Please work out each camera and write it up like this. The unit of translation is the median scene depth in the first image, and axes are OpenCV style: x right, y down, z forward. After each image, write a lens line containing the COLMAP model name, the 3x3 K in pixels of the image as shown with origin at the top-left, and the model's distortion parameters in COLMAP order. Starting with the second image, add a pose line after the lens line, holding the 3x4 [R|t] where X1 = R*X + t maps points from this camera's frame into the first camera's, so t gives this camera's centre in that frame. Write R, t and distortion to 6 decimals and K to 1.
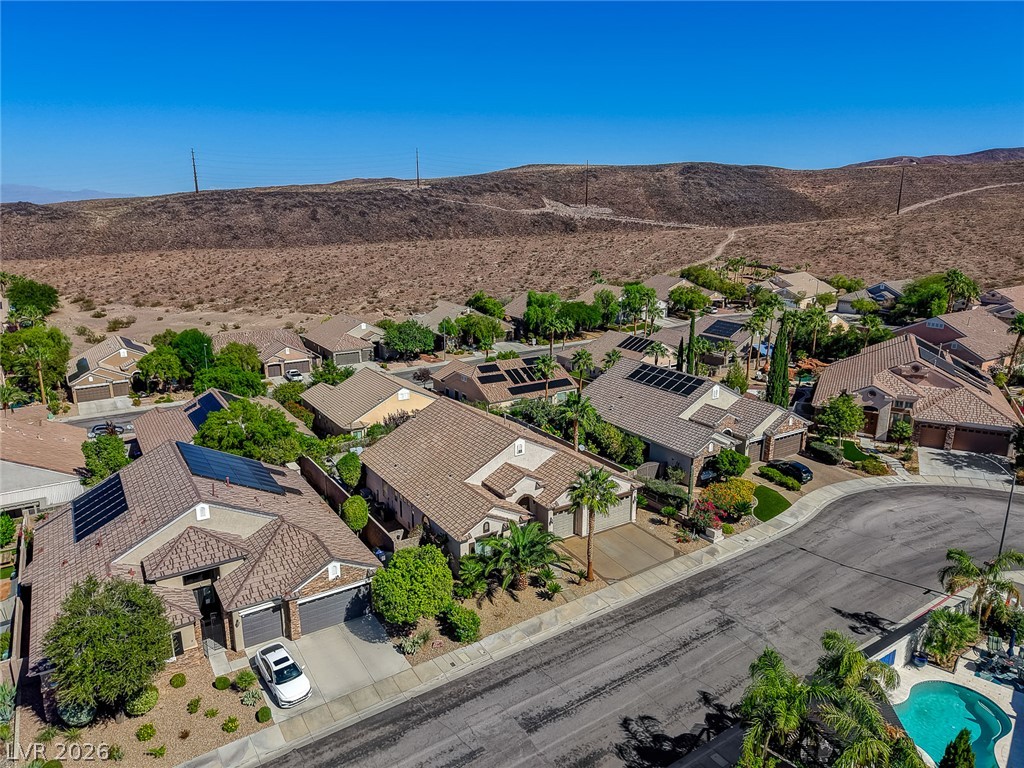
lens RADIAL K [[689.3, 0, 510.7], [0, 689.3, 383.1], [0, 0, 1]] dist [0.018454, -0.020188]
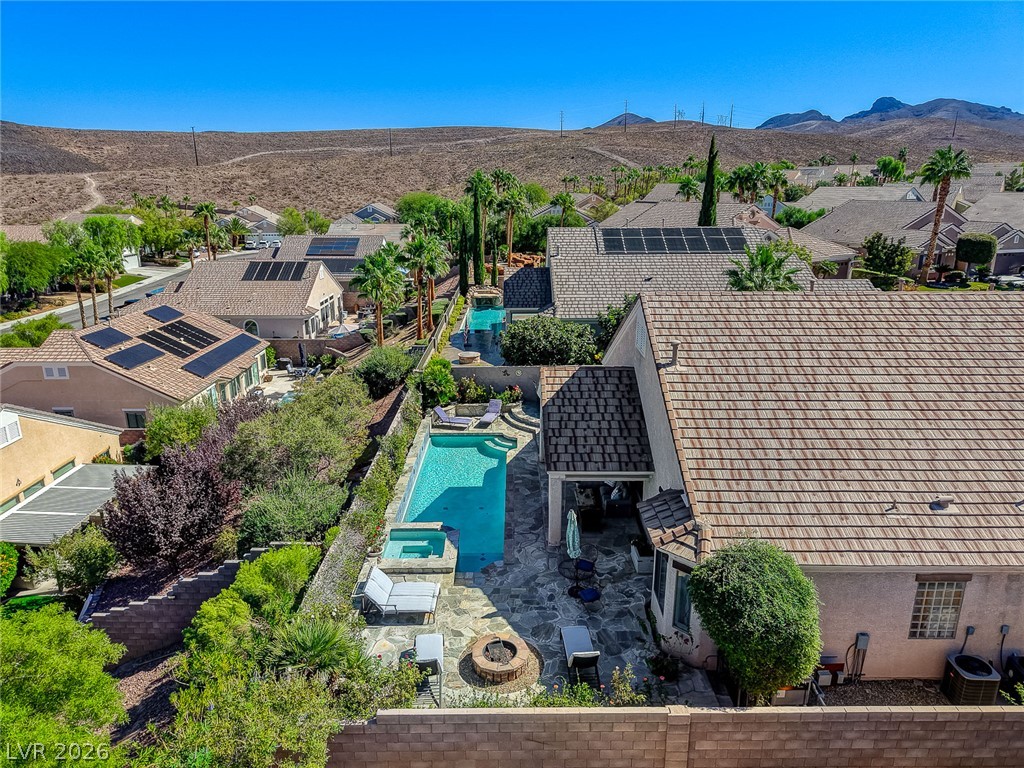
lens RADIAL K [[685.2, 0, 510.0], [0, 685.2, 385.0], [0, 0, 1]] dist [0.033225, -0.036488]
pose [[0.545821, -0.237065, 0.803667, -0.426808], [0.214592, 0.966703, 0.139415, 0.003565], [-0.809957, 0.096365, 0.578519, 0.915408]]
